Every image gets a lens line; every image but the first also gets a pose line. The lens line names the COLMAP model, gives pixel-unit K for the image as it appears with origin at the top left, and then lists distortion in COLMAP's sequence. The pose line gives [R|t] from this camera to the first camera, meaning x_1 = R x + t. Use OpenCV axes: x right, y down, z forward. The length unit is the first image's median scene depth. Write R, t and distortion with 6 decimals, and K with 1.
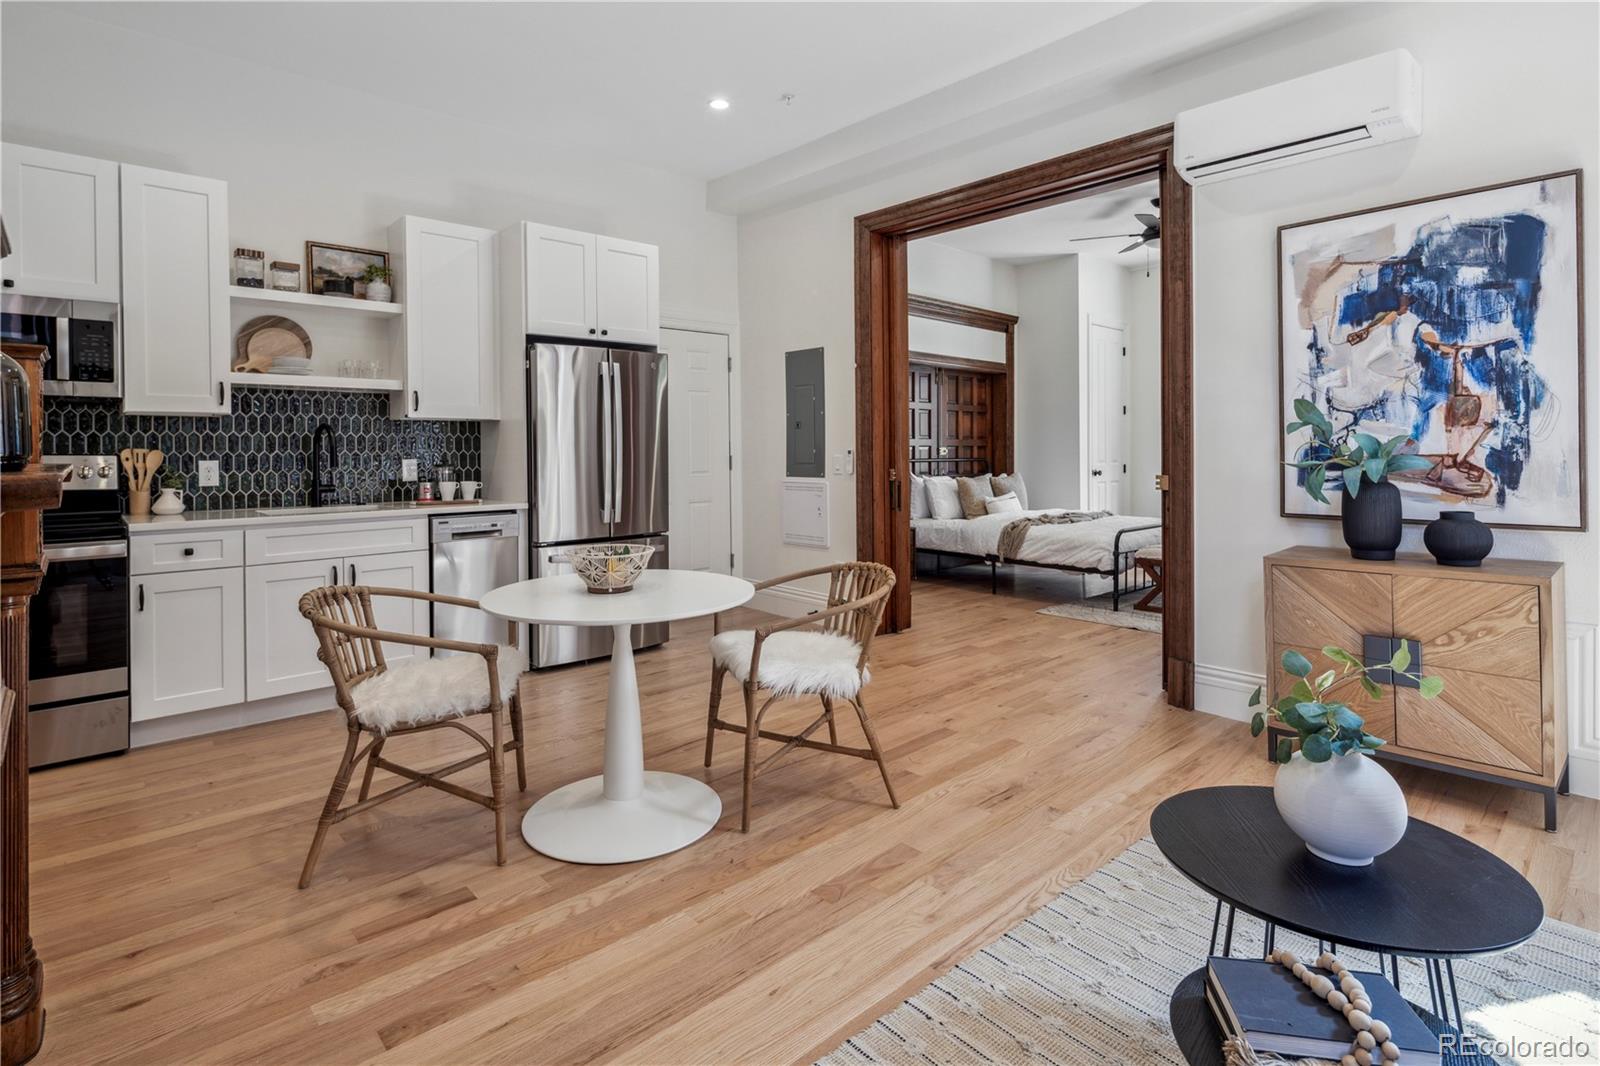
lens RADIAL K [[795.6, 0, 798.2], [0, 795.6, 452.6], [0, 0, 1]] dist [0.003001, 0.000300]
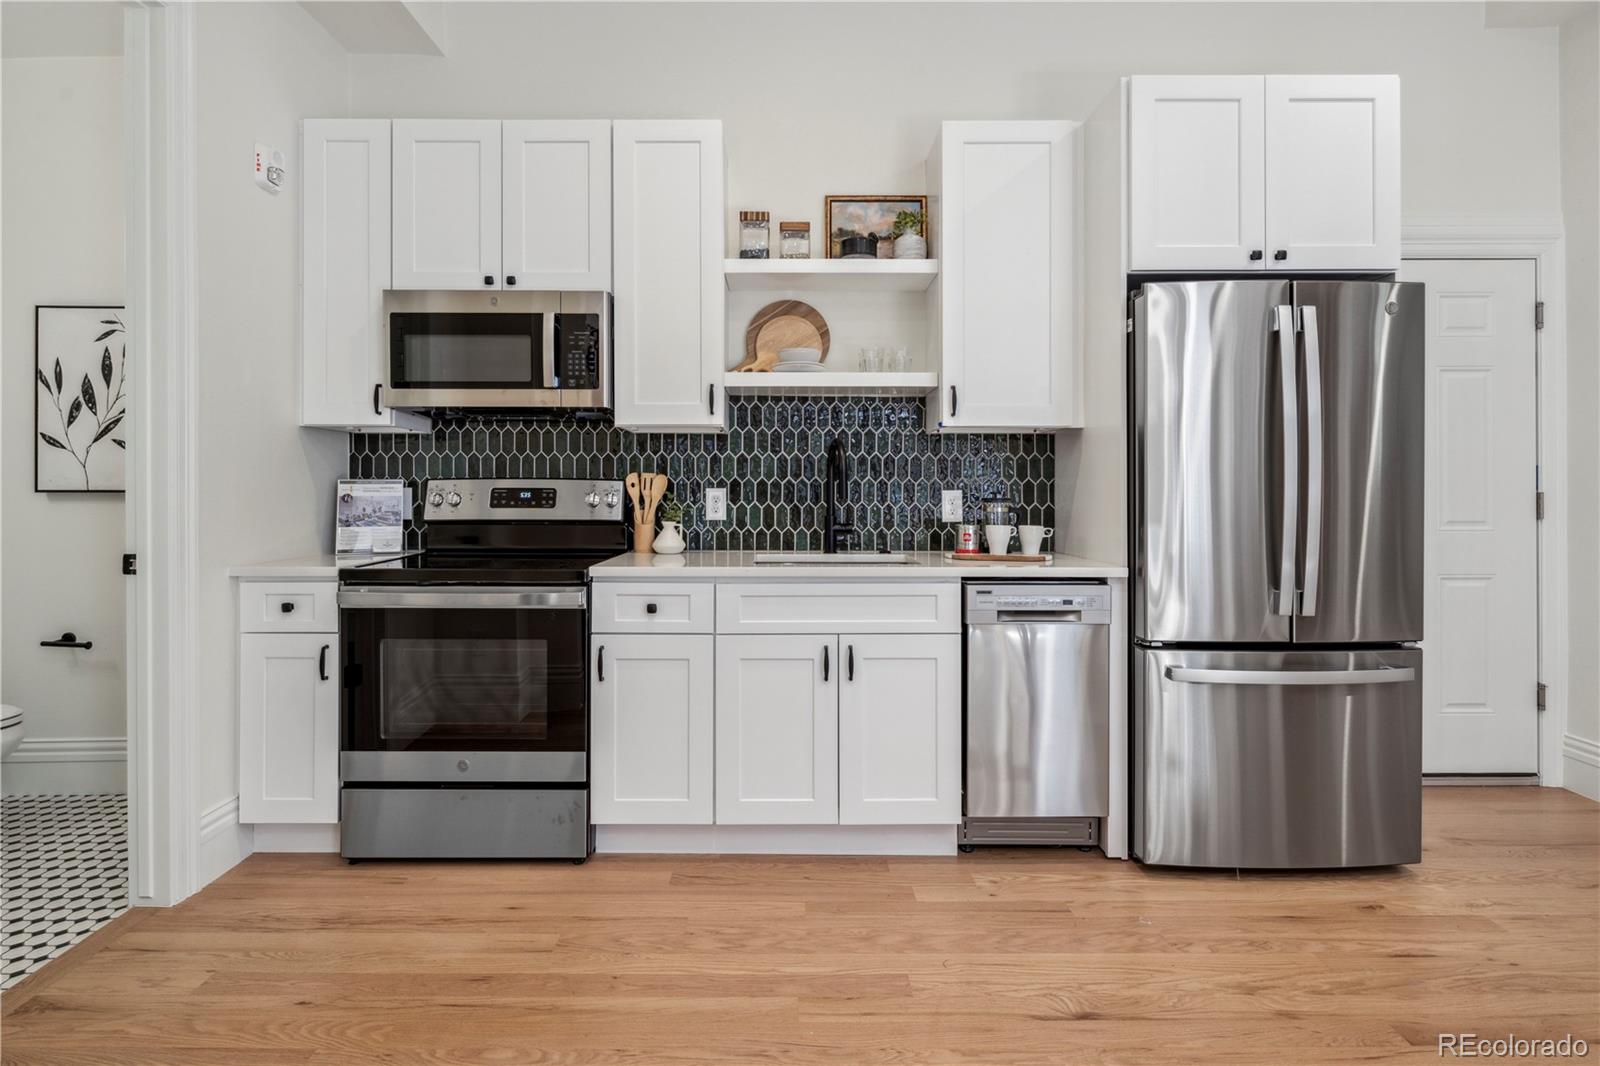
lens RADIAL K [[794.3, 0, 778.5], [0, 794.3, 494.5], [0, 0, 1]] dist [0.003163, 0.000043]
pose [[0.731637, 0.010365, -0.681616, -0.138559], [-0.009520, 0.999942, 0.004986, 0.010759], [0.681628, 0.002841, 0.731693, 0.423895]]
